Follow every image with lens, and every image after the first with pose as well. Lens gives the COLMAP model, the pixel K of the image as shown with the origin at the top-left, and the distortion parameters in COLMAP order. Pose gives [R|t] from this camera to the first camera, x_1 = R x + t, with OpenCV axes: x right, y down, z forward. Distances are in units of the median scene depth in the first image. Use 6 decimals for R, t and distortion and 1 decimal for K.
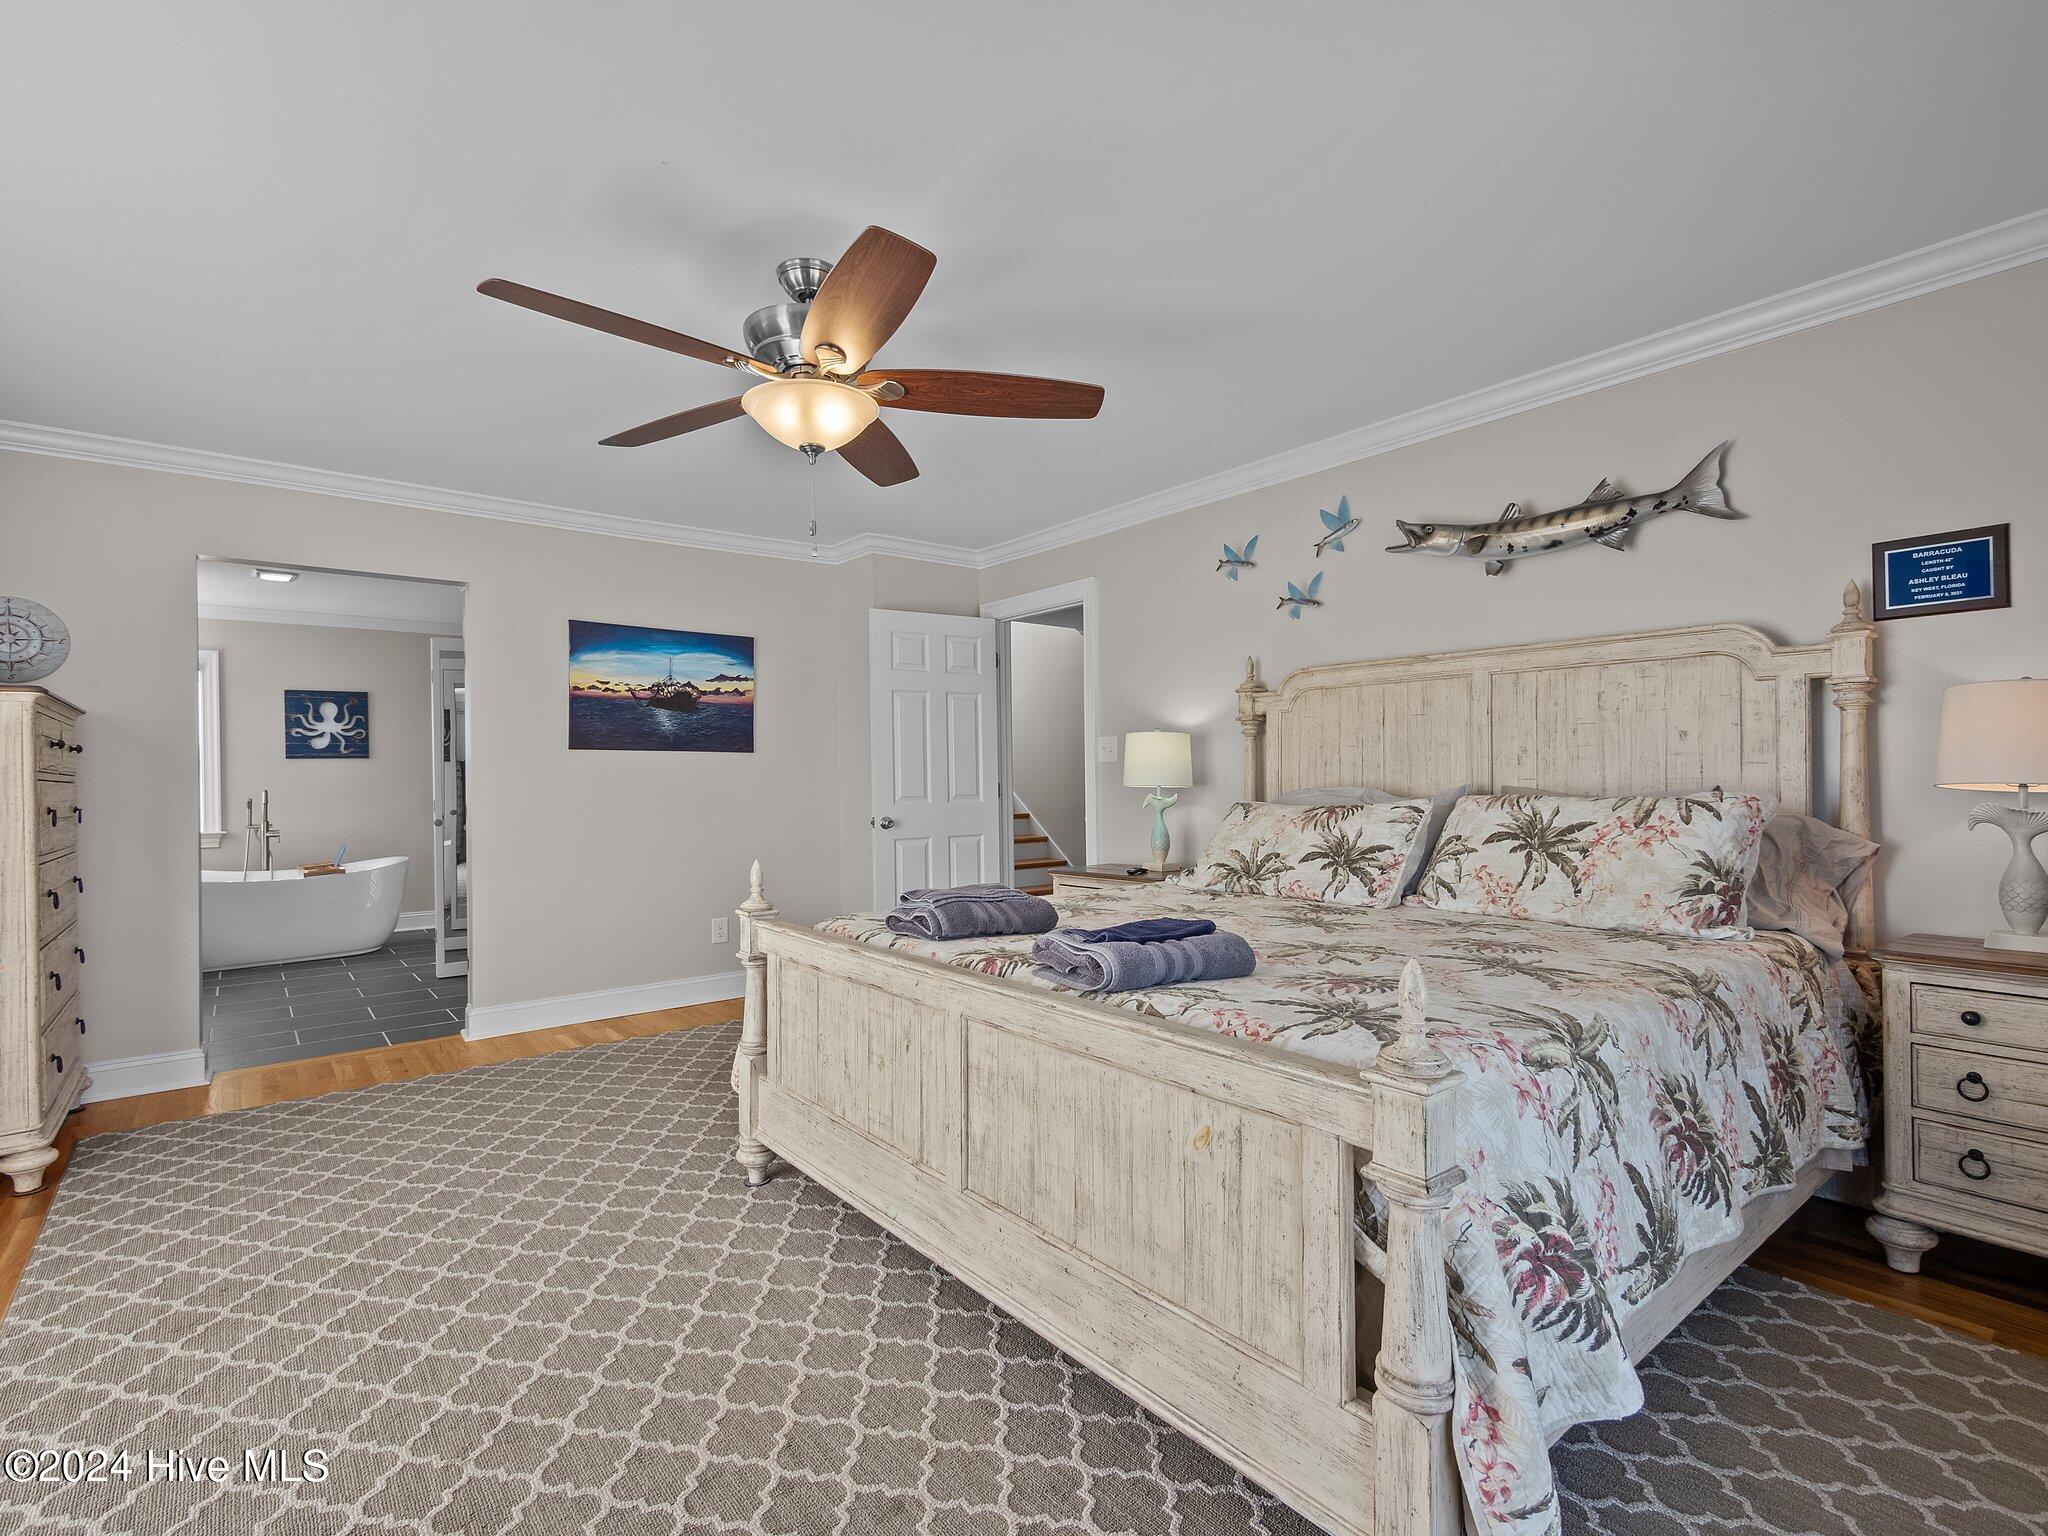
lens RADIAL K [[962.8, 0, 1024.7], [0, 962.8, 777.9], [0, 0, 1]] dist [-0.001161, -0.000267]
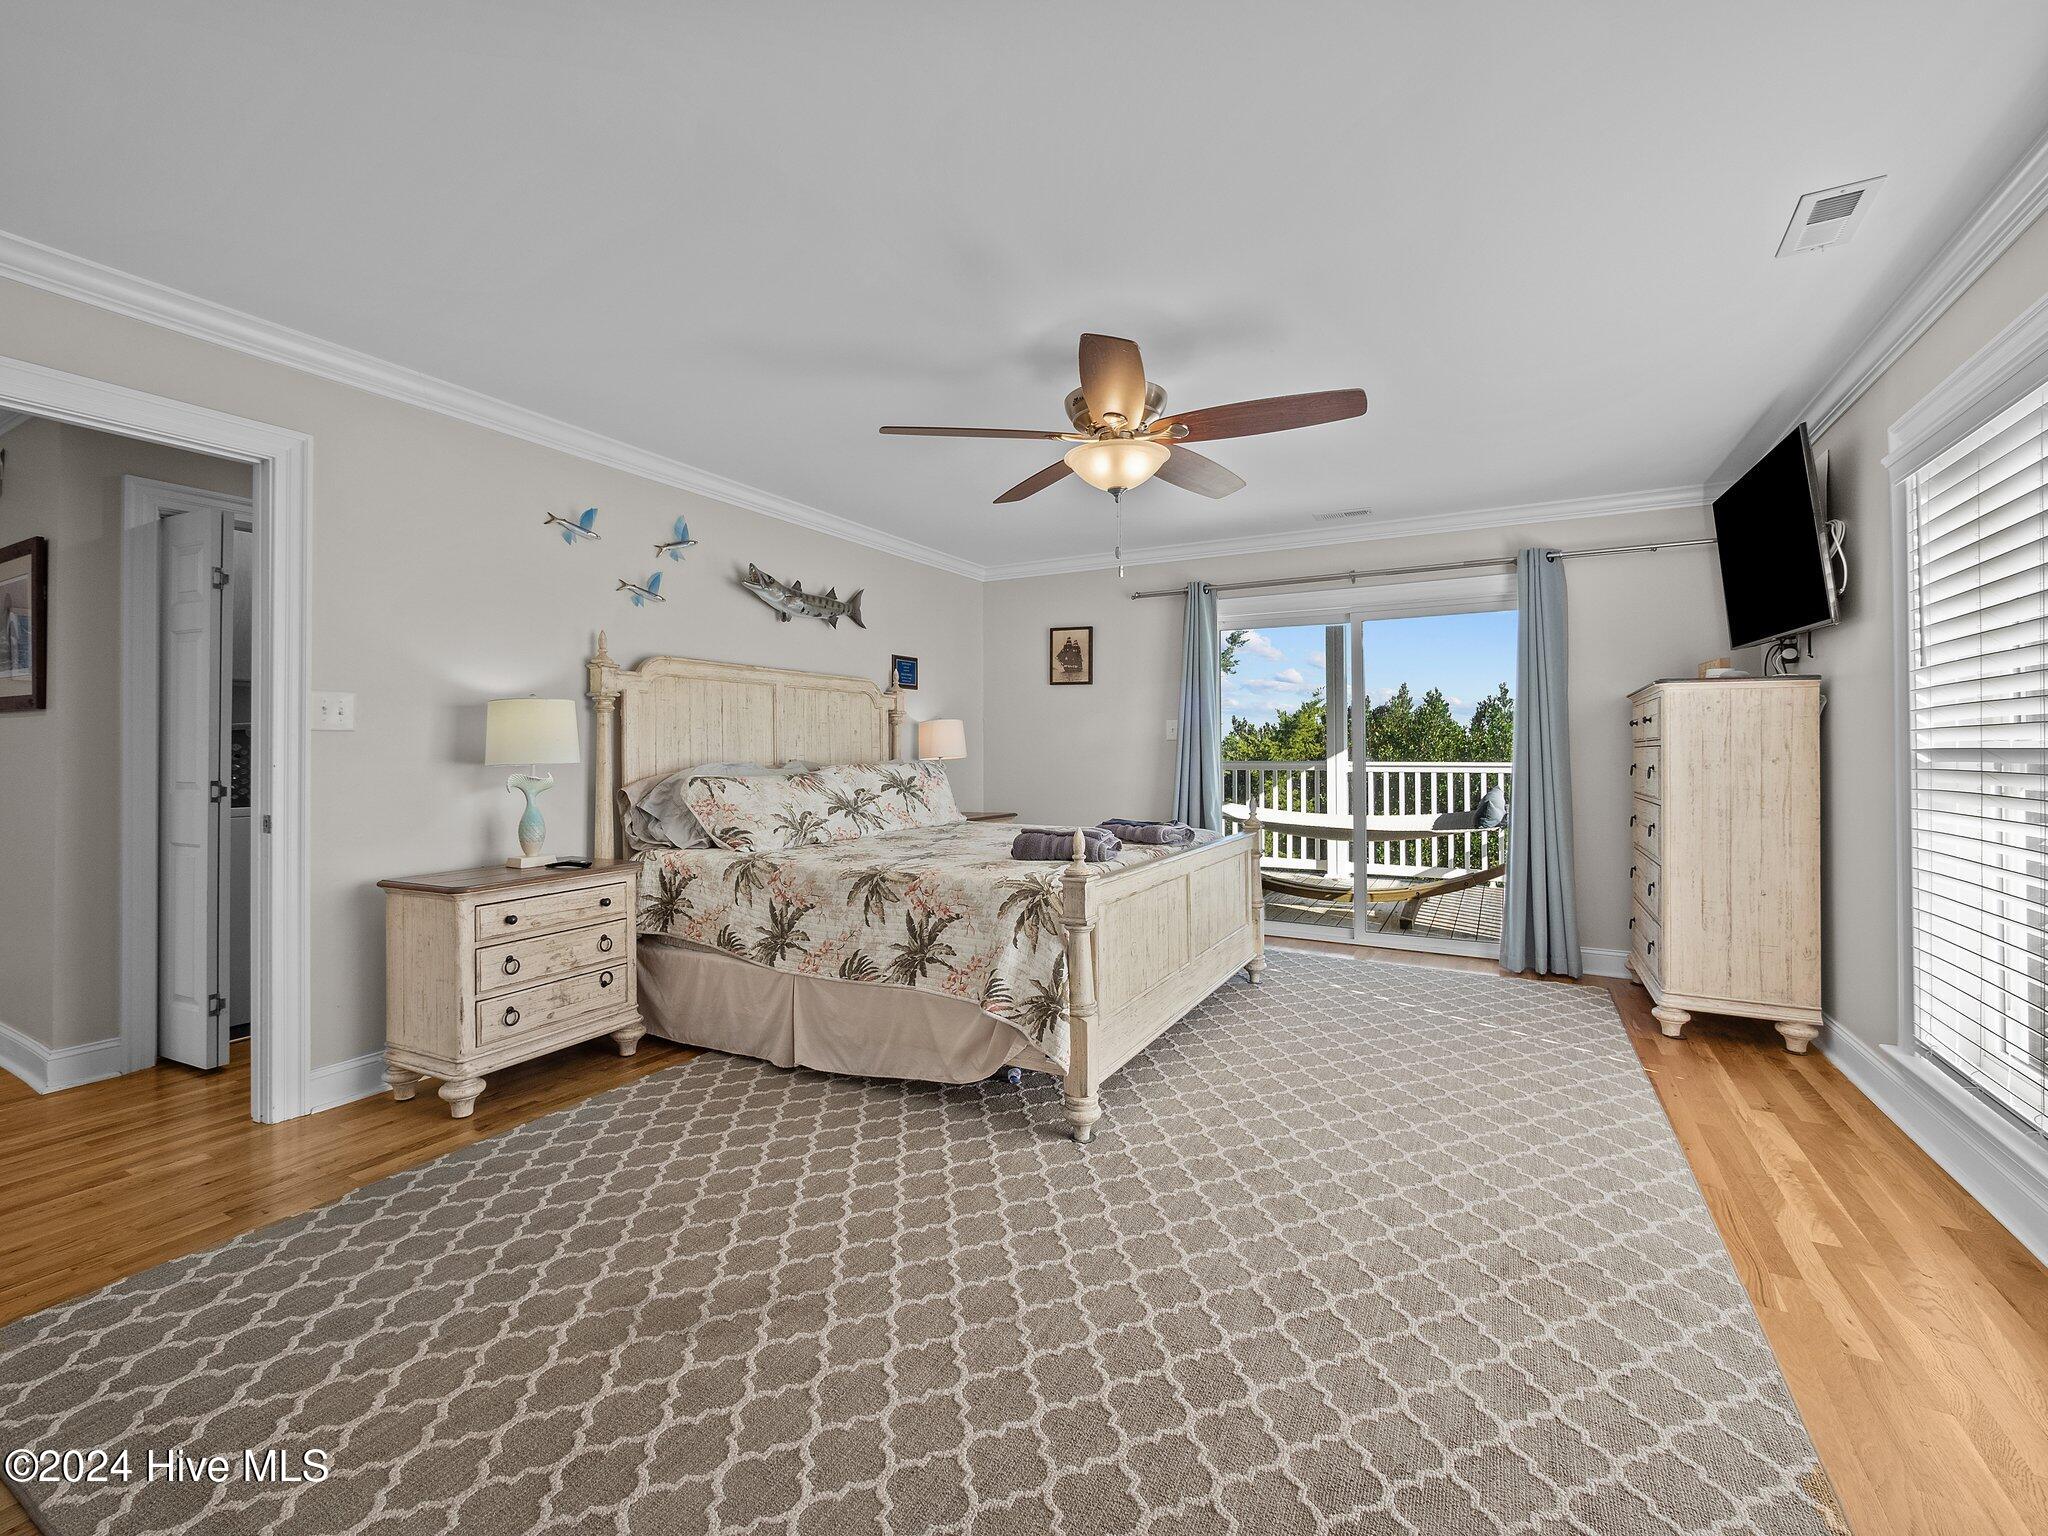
lens RADIAL K [[873.5, 0, 1026.9], [0, 873.5, 750.4], [0, 0, 1]] dist [-0.000196, 0.000004]
pose [[-0.371166, 0.015676, 0.928434, -1.230943], [0.014238, 0.999836, -0.011189, 0.018241], [-0.928457, 0.009066, -0.371328, 1.526985]]
